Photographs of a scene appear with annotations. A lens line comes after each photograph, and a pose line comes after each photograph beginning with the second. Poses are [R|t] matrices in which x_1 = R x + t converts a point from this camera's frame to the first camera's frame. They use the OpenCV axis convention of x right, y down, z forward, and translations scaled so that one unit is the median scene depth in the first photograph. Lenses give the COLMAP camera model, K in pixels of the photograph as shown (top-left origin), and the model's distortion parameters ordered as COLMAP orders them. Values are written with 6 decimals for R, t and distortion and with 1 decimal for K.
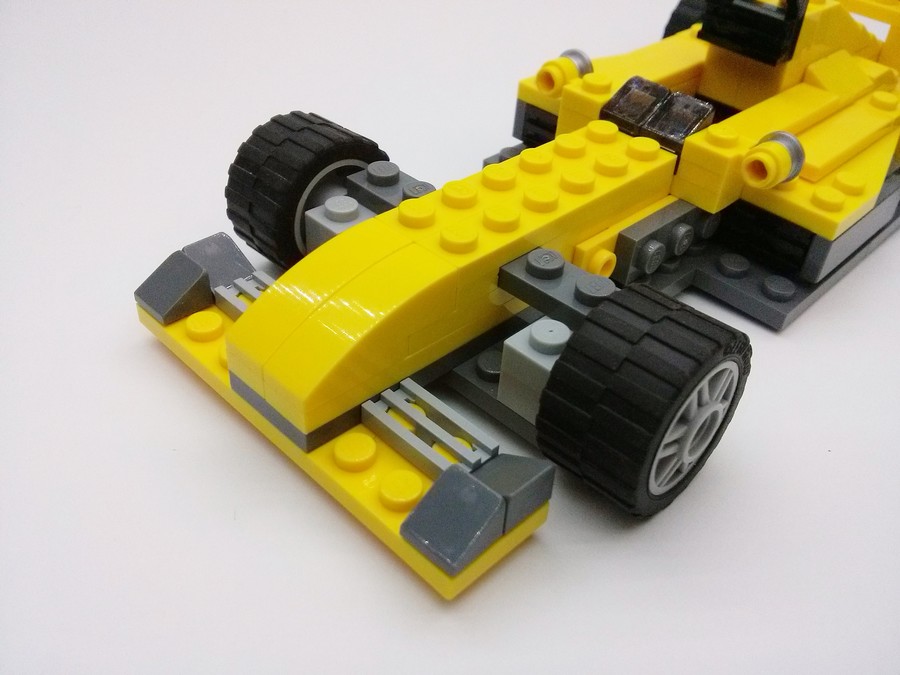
lens RADIAL K [[840.3, 0, 439.8], [0, 840.3, 350.3], [0, 0, 1]] dist [0.000434, 0.000000]
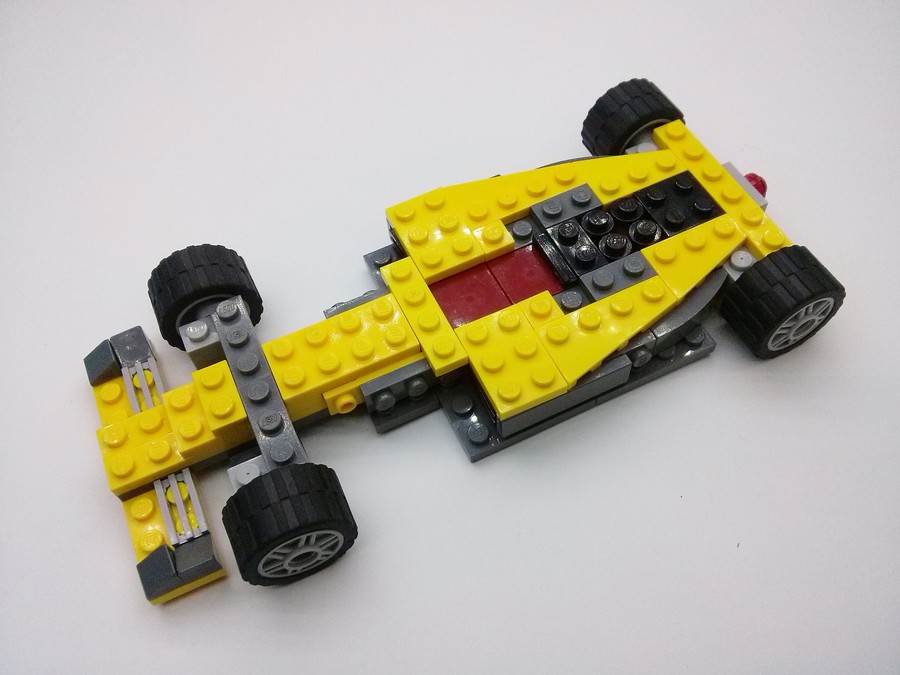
lens RADIAL K [[840.3, 0, 453.5], [0, 840.3, 344.9], [0, 0, 1]] dist [0.000434, 0.000000]
pose [[0.938018, 0.222148, -0.266030, 0.751399], [-0.129272, 0.936435, 0.326157, -0.716211], [0.321575, -0.271551, 0.907110, -0.277487]]
